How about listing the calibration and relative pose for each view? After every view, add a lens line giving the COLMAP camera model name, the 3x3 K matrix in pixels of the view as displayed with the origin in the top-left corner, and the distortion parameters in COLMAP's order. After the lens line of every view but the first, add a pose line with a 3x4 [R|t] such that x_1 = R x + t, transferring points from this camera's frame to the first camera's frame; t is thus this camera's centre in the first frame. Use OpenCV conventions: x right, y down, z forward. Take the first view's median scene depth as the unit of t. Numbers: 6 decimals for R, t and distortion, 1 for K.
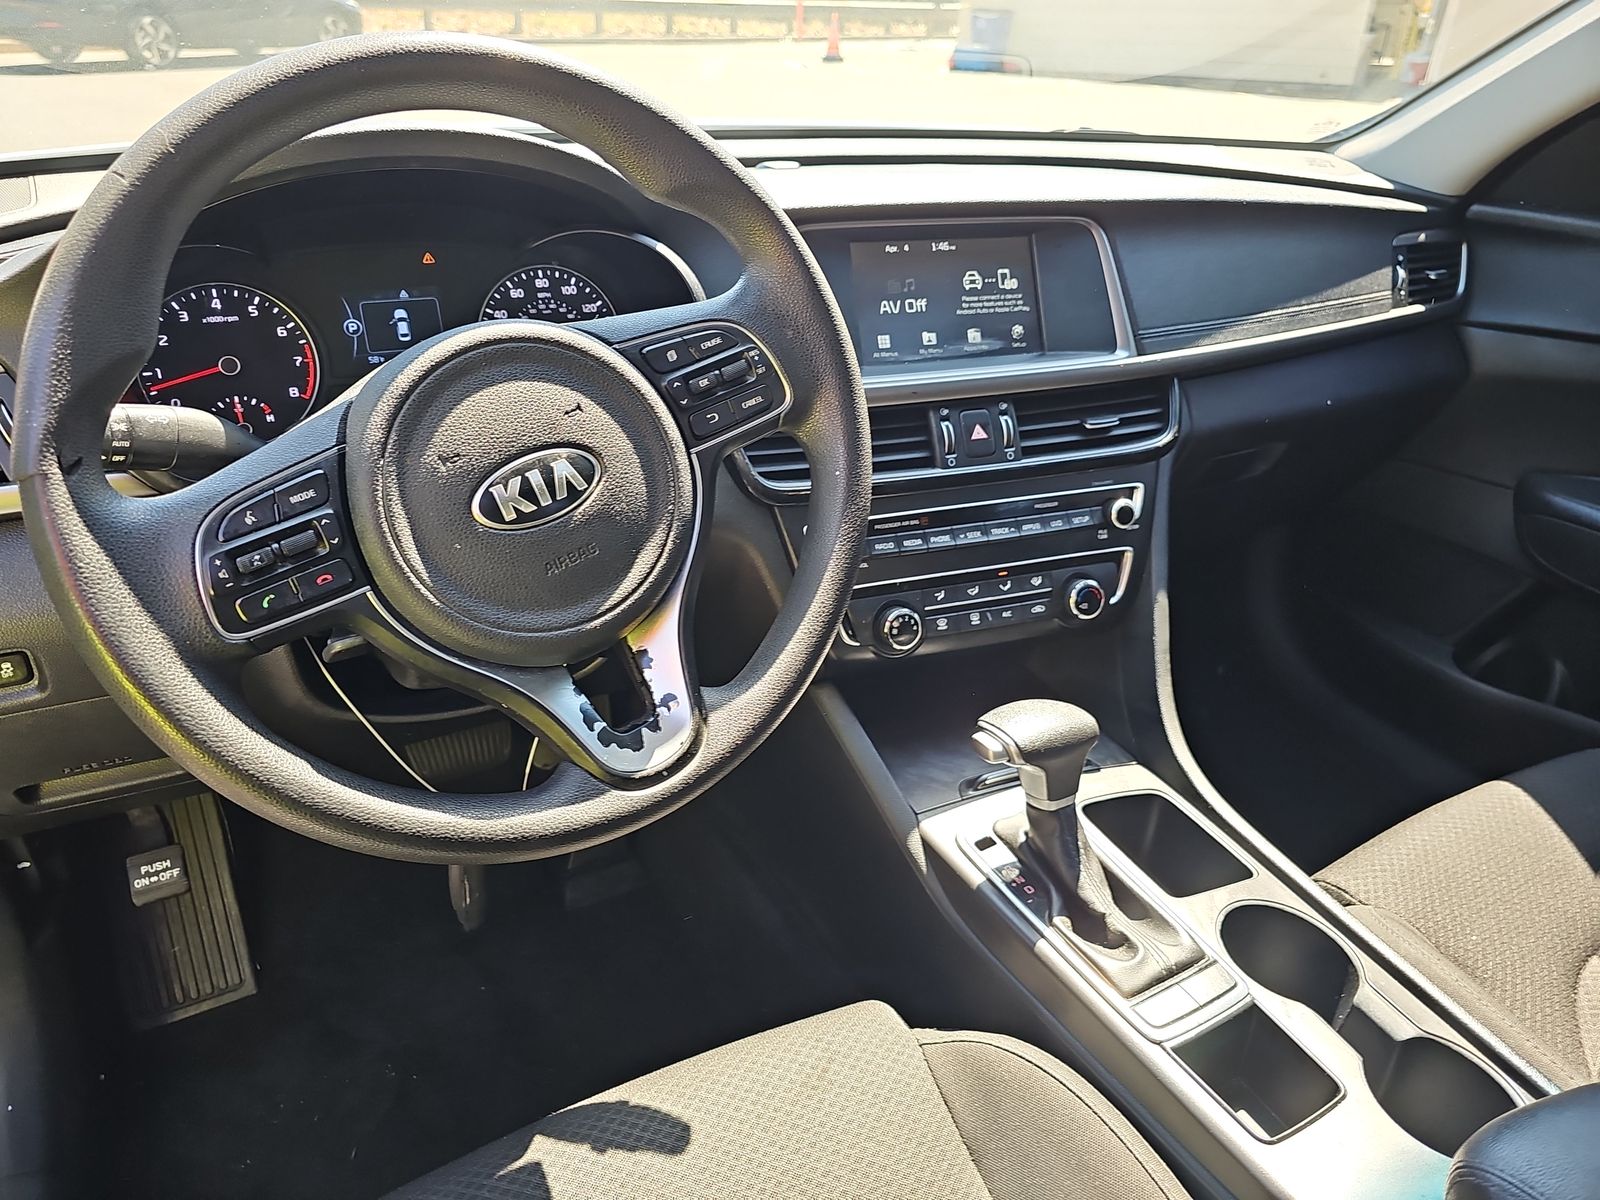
lens RADIAL K [[1074.4, 0, 793.0], [0, 1074.4, 593.5], [0, 0, 1]] dist [0.035474, -0.042303]
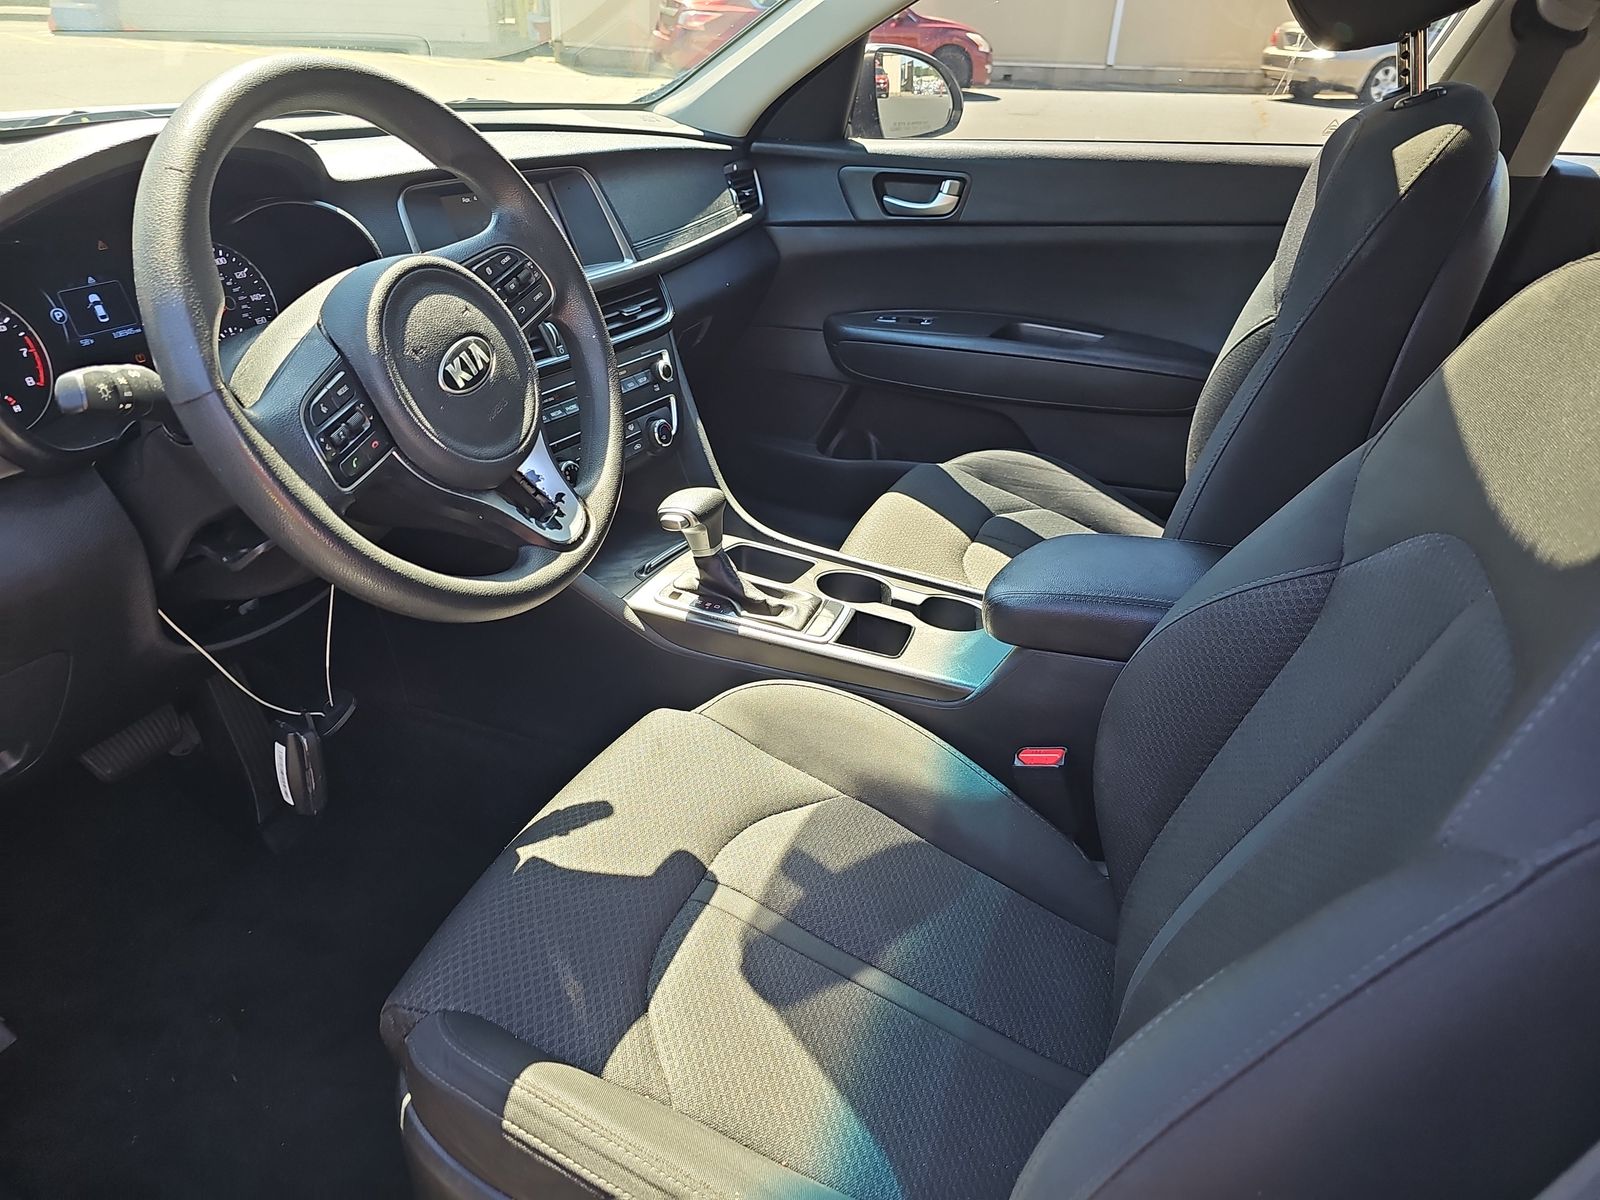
lens RADIAL K [[1045.5, 0, 787.1], [0, 1045.5, 652.9], [0, 0, 1]] dist [0.005365, -0.003584]
pose [[0.767273, -0.330323, 0.549708, -0.742345], [0.281772, 0.943621, 0.173735, 0.137791], [-0.576105, 0.021590, 0.817091, -0.391646]]
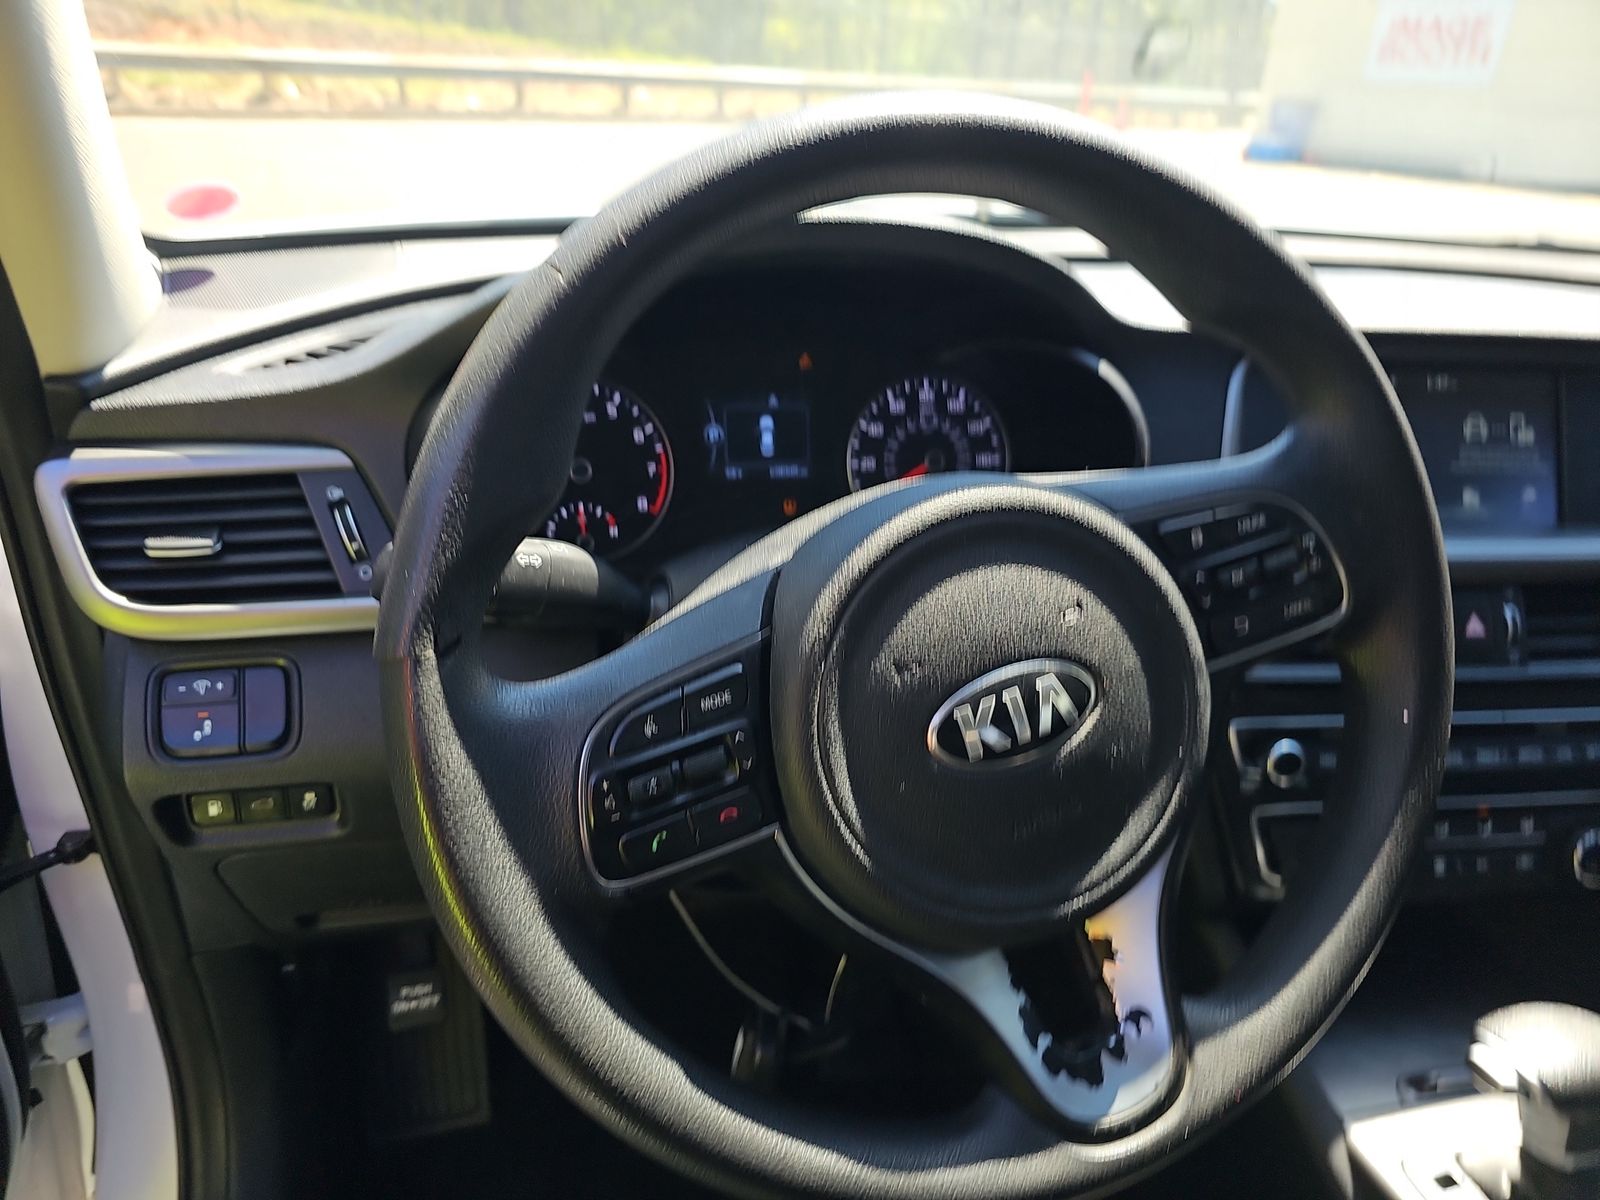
lens RADIAL K [[1079.8, 0, 804.1], [0, 1079.8, 621.6], [0, 0, 1]] dist [0.032889, -0.050403]
pose [[0.976904, 0.108358, -0.184167, -0.222462], [-0.116354, 0.992655, -0.033148, -0.106771], [0.179222, 0.053811, 0.982336, 0.234614]]
